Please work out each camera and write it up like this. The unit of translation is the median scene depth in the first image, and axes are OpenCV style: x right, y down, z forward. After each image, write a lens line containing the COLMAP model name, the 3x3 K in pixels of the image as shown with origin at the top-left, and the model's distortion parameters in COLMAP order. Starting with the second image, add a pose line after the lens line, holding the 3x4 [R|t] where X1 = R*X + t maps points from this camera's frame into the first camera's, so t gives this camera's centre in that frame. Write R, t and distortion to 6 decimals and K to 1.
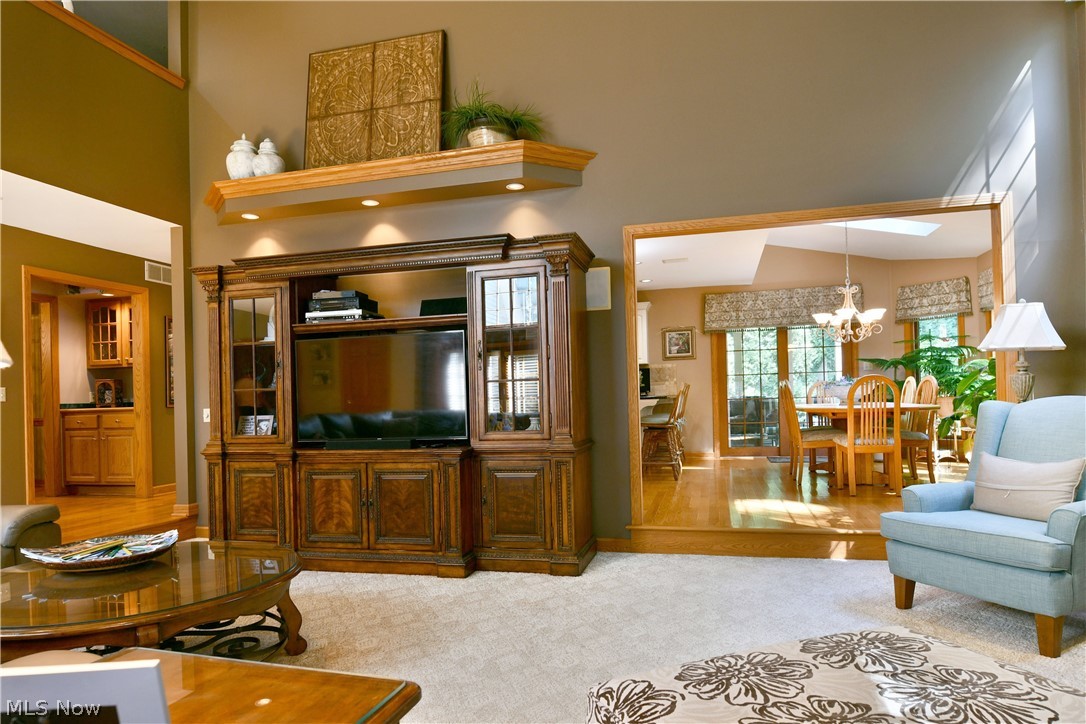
lens RADIAL K [[662.1, 0, 512.3], [0, 662.1, 419.5], [0, 0, 1]] dist [-0.013237, -0.004767]
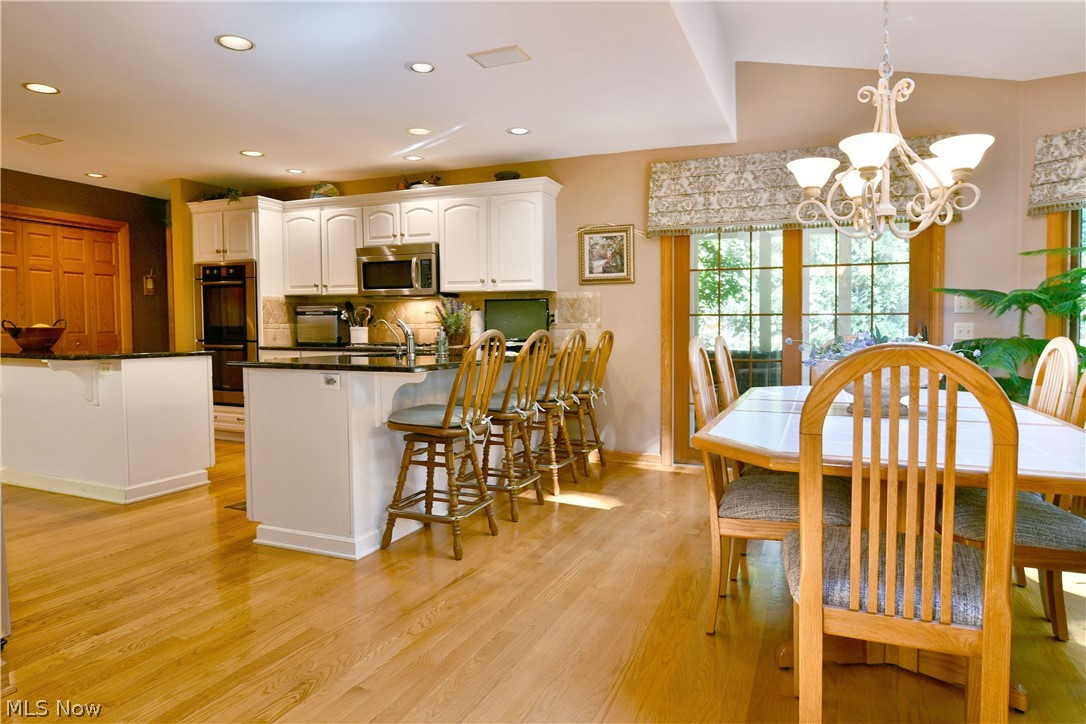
lens RADIAL K [[662.1, 0, 536.1], [0, 662.1, 366.7], [0, 0, 1]] dist [-0.013237, -0.004767]
pose [[0.991628, 0.039272, -0.123009, 0.279575], [-0.036463, 0.999022, 0.025000, -0.034865], [0.123870, -0.020305, 0.992091, 0.463997]]
